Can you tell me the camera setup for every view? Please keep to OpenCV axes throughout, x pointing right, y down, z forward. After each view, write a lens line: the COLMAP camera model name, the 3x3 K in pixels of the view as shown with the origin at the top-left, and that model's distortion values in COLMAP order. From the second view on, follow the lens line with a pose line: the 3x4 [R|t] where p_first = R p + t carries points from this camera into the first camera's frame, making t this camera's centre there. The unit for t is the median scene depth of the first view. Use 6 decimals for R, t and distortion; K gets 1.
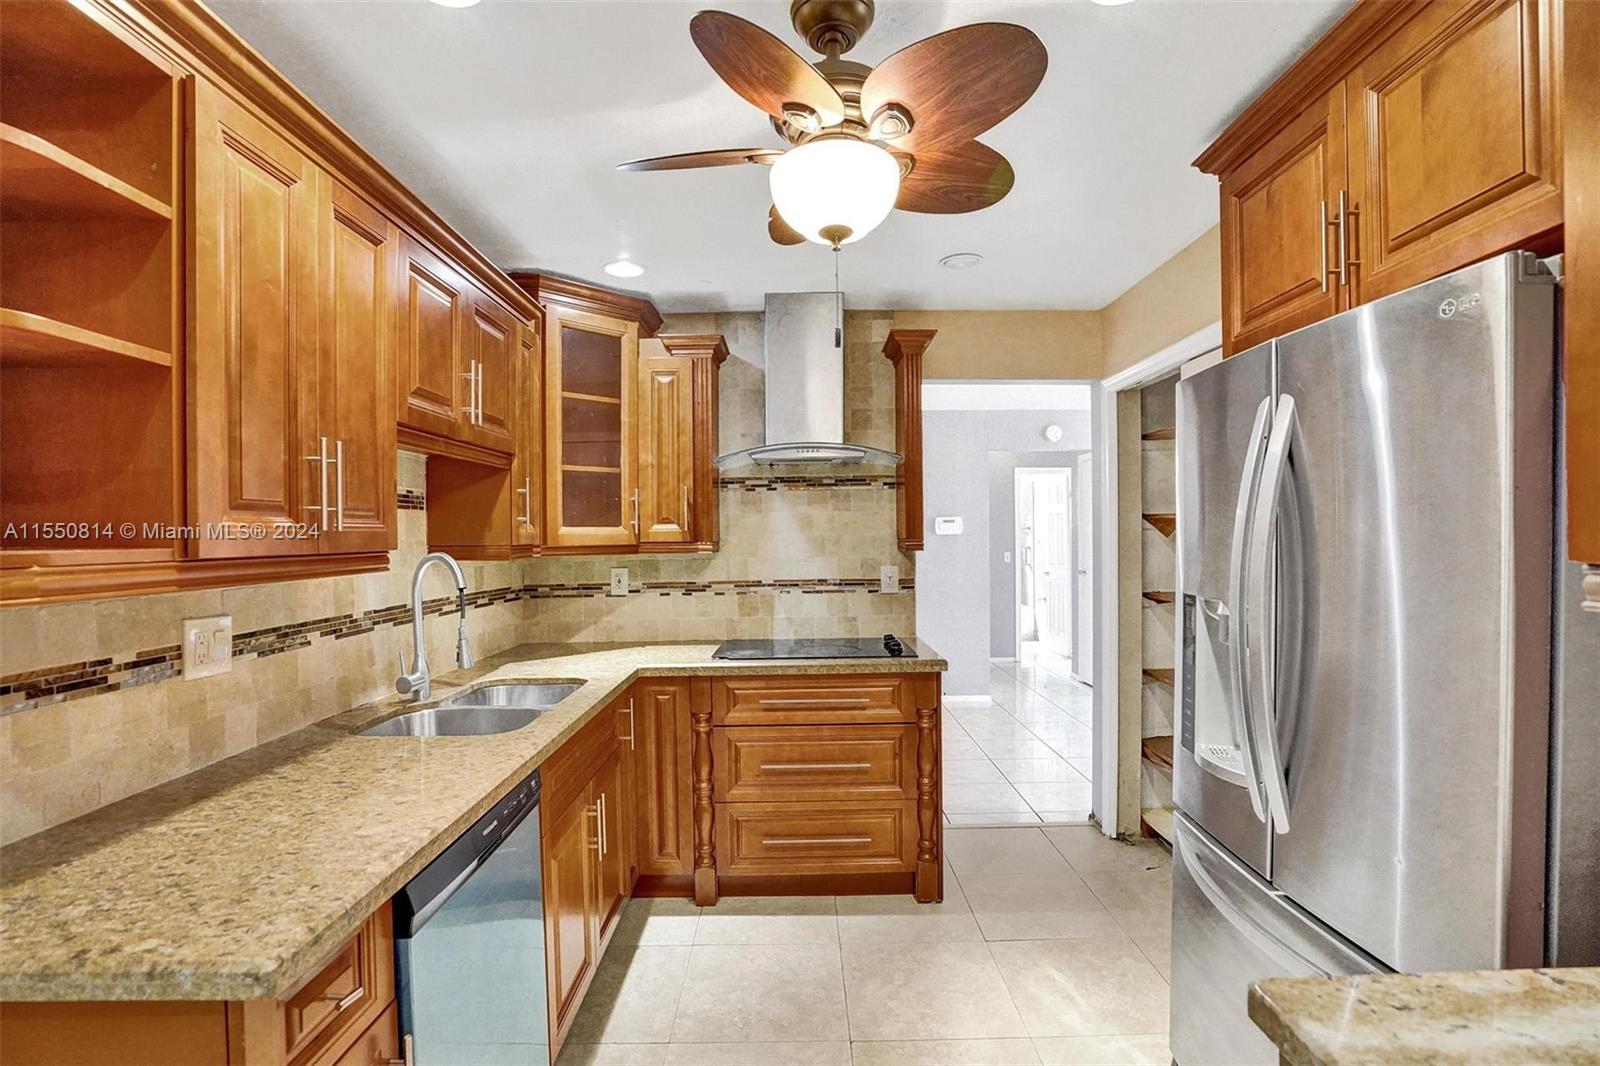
lens RADIAL K [[765.6, 0, 810.0], [0, 765.6, 545.6], [0, 0, 1]] dist [-0.051651, 0.018153]
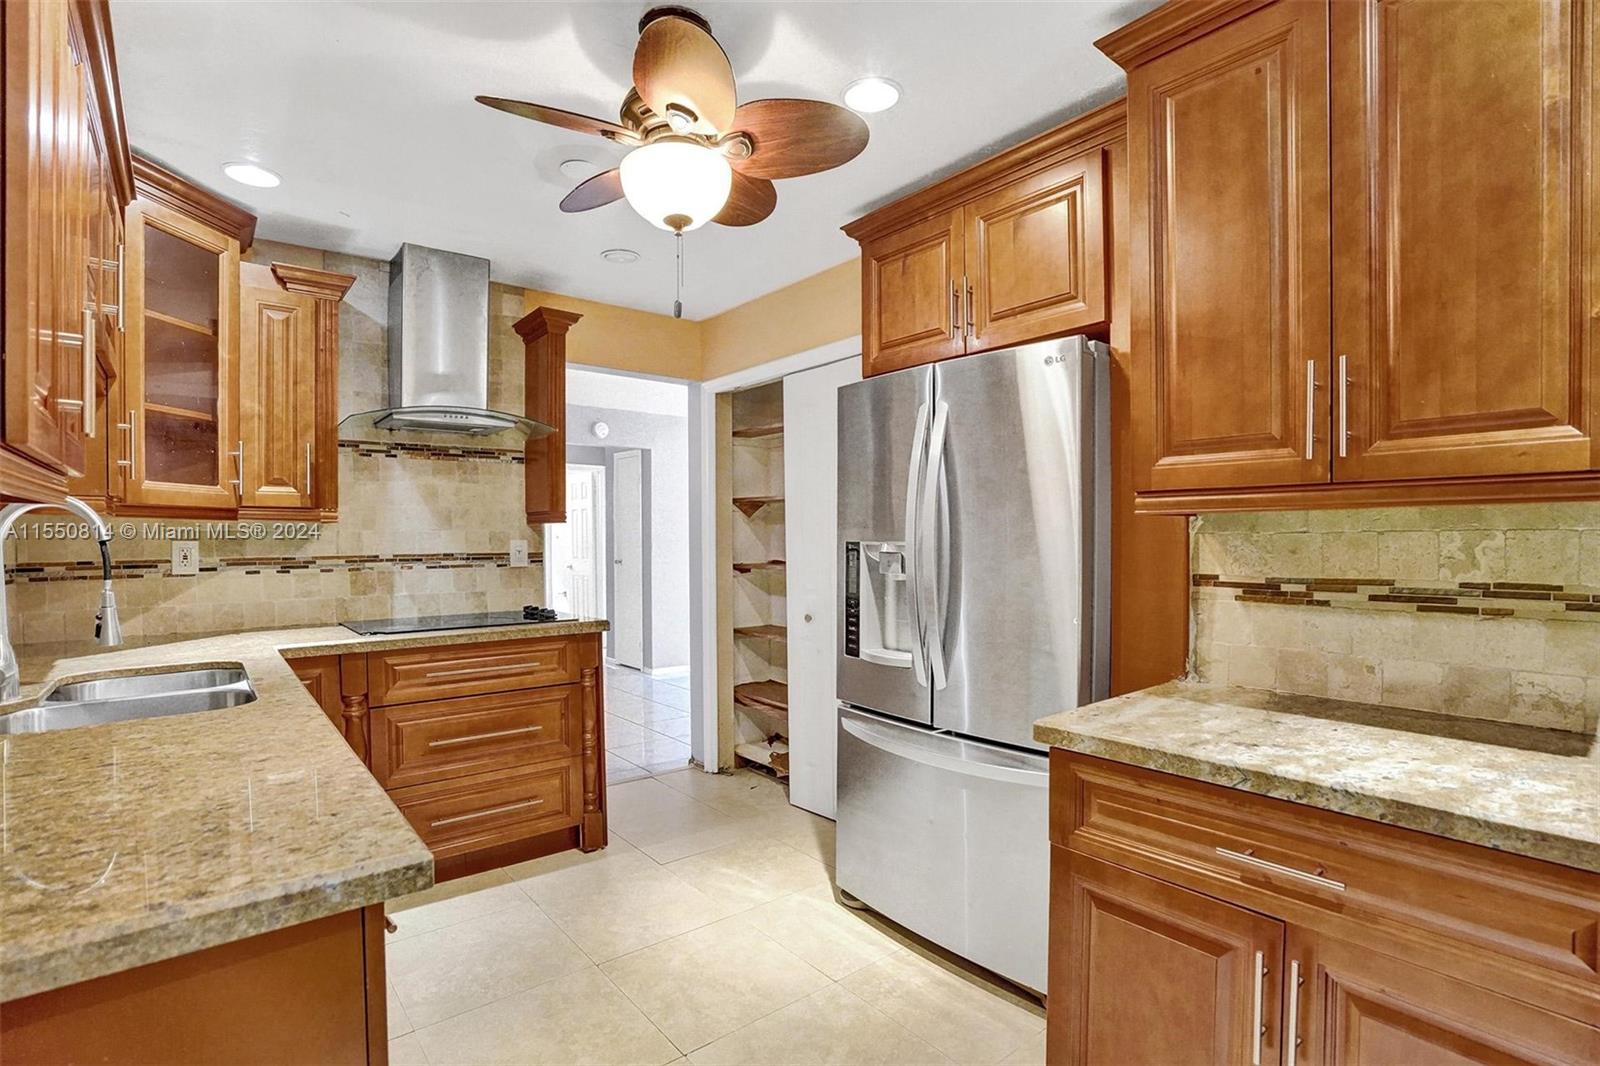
lens RADIAL K [[765.6, 0, 804.3], [0, 765.6, 546.8], [0, 0, 1]] dist [-0.051651, 0.018153]
pose [[0.780007, 0.000340, 0.625770, -0.278331], [0.003919, 0.999978, -0.005427, 0.051170], [-0.625758, 0.006686, 0.779988, -0.018032]]
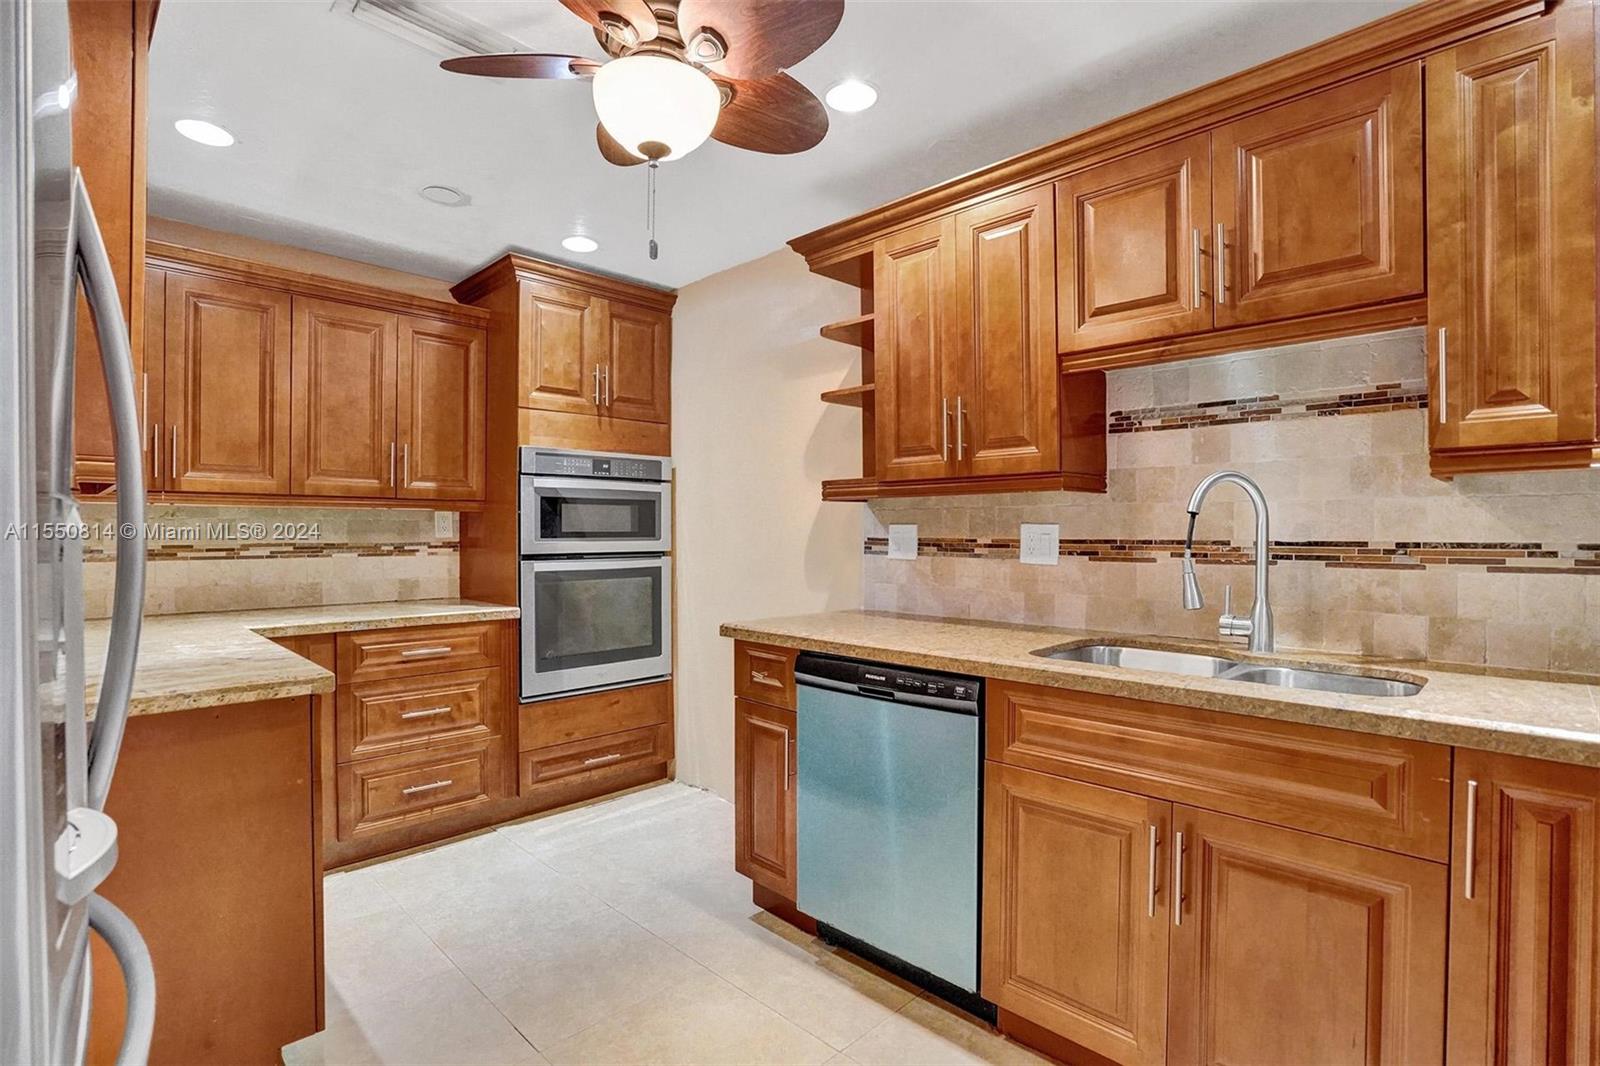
lens RADIAL K [[765.6, 0, 797.2], [0, 765.6, 531.4], [0, 0, 1]] dist [-0.051651, 0.018153]
pose [[-0.721379, 0.010513, -0.692460, 0.310144], [-0.002806, 0.999832, 0.018103, 0.046616], [0.692534, 0.015002, -0.721229, 0.953822]]
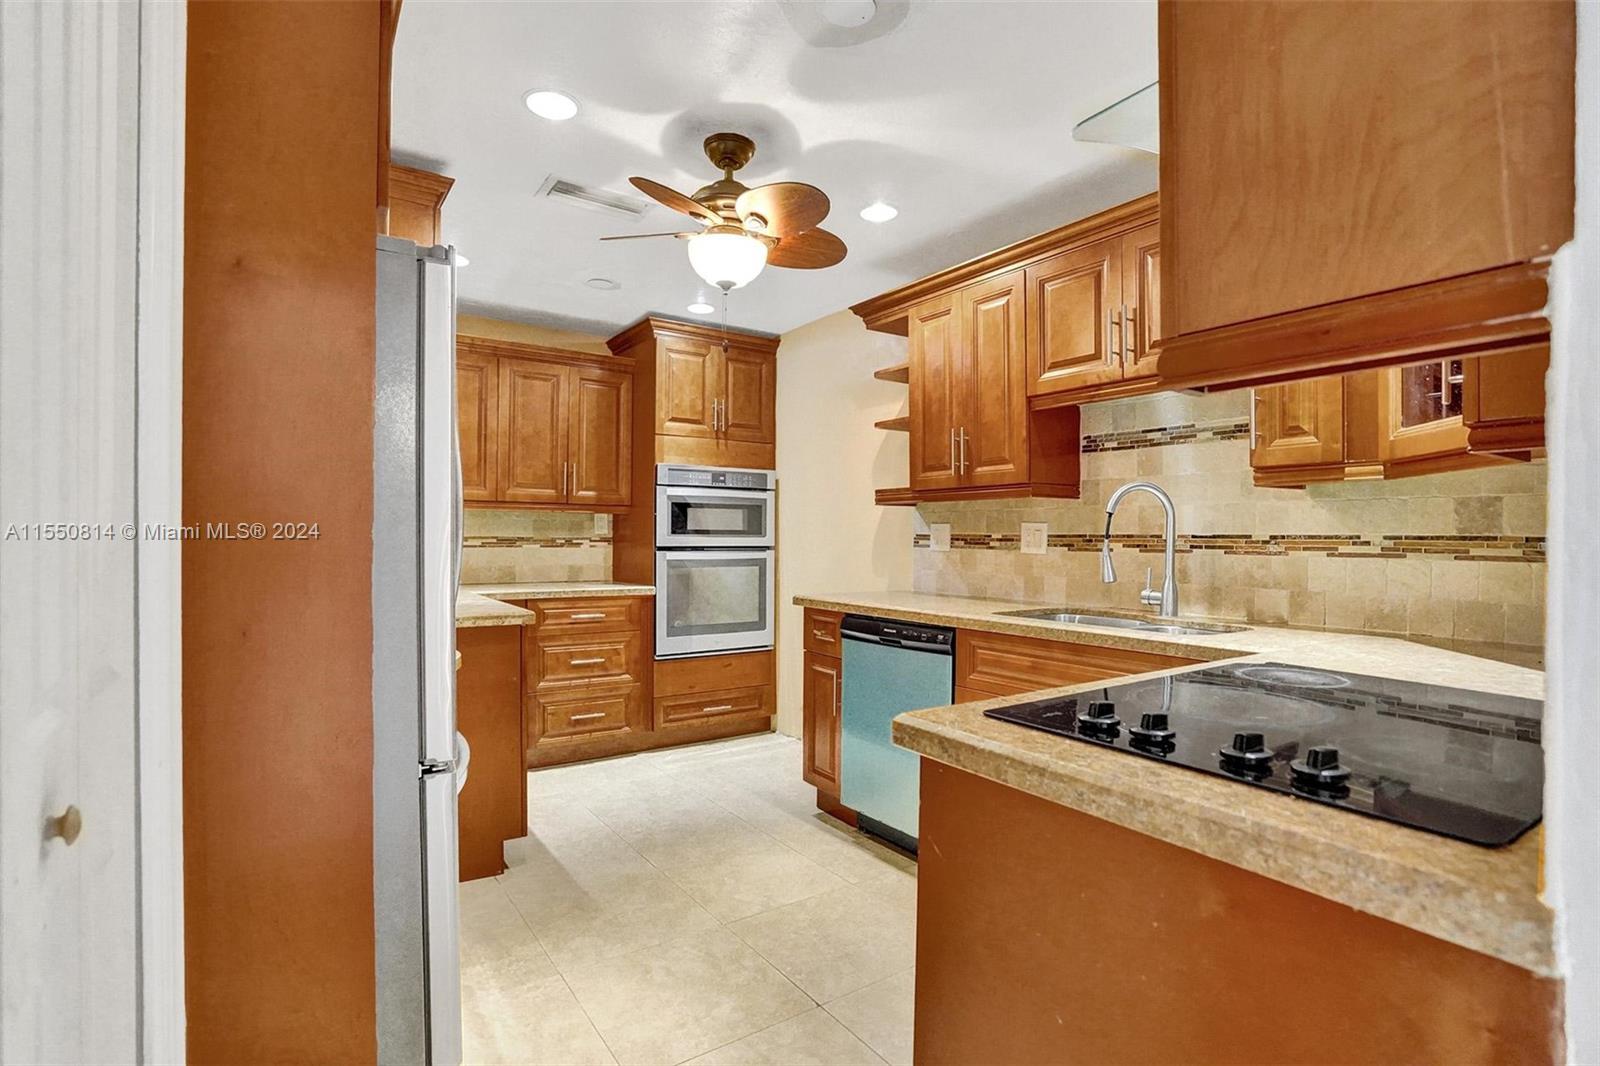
lens RADIAL K [[765.6, 0, 801.8], [0, 765.6, 533.1], [0, 0, 1]] dist [-0.051651, 0.018153]
pose [[-0.833964, 0.002747, -0.551811, 0.408617], [-0.005665, 0.999892, 0.013539, 0.054605], [0.551789, 0.014417, -0.833859, 1.247258]]
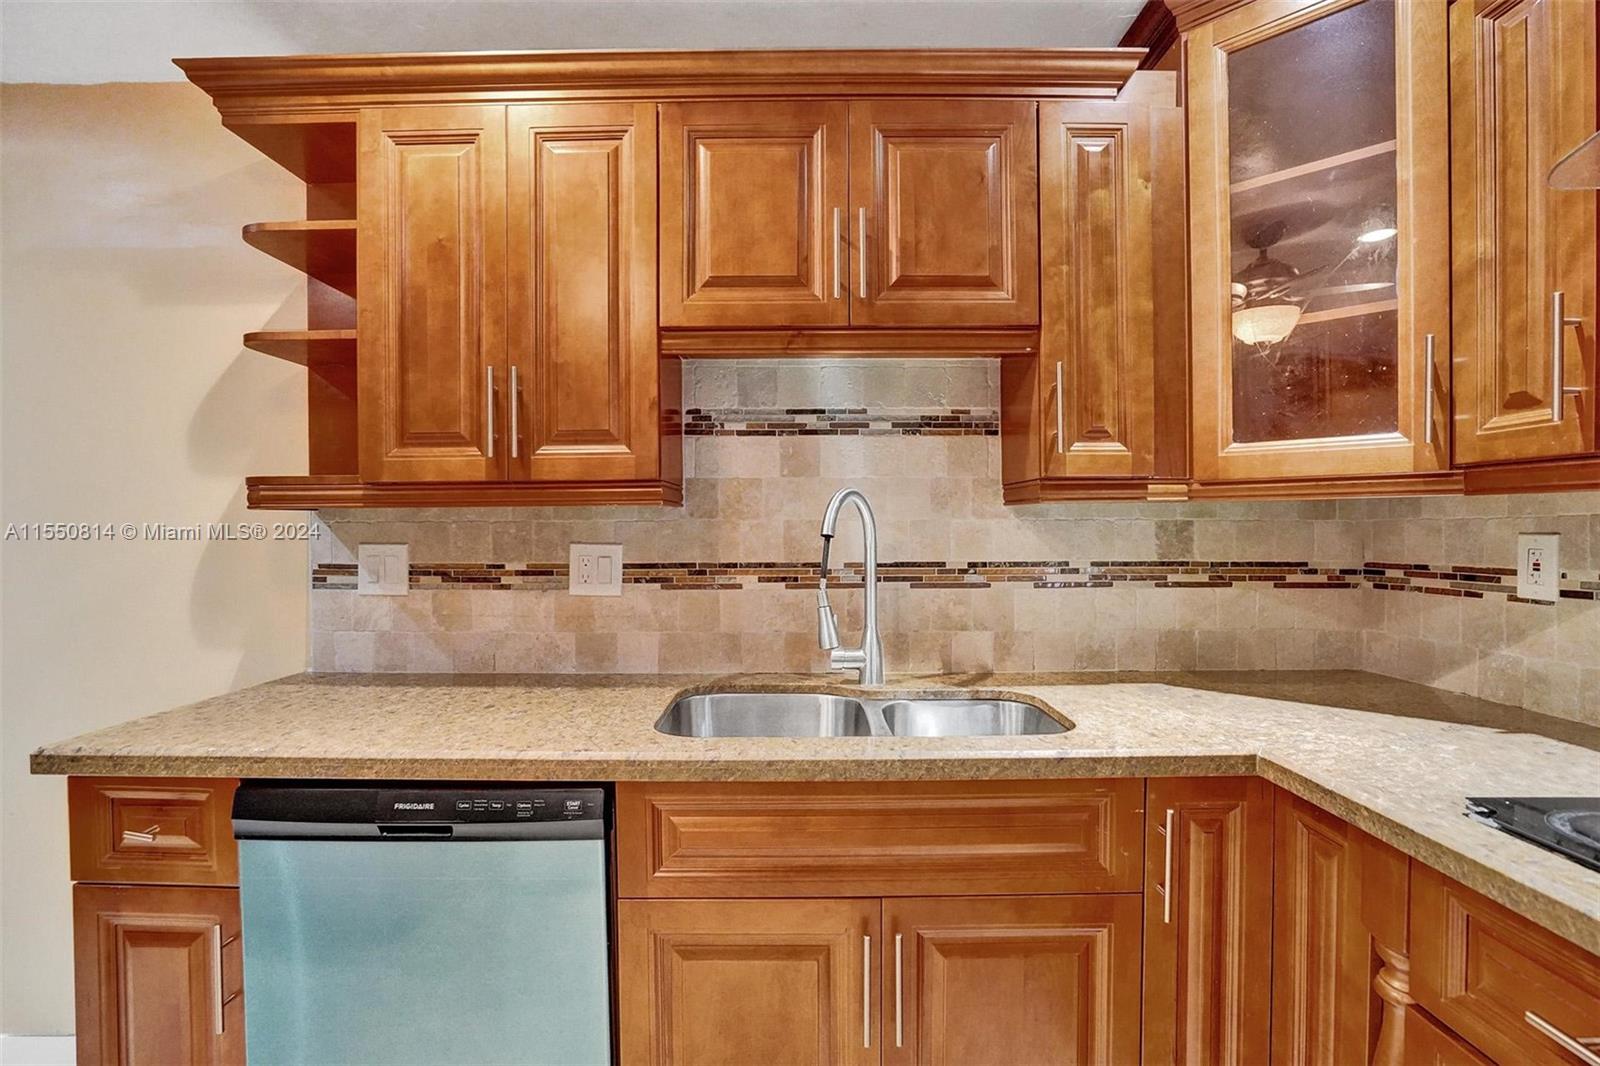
lens RADIAL K [[765.6, 0, 800.3], [0, 765.6, 531.8], [0, 0, 1]] dist [-0.051651, 0.018153]
pose [[-0.021856, 0.017131, -0.999614, 0.191573], [-0.009466, 0.999805, 0.017341, 0.029826], [0.999716, 0.009841, -0.021689, 0.729743]]
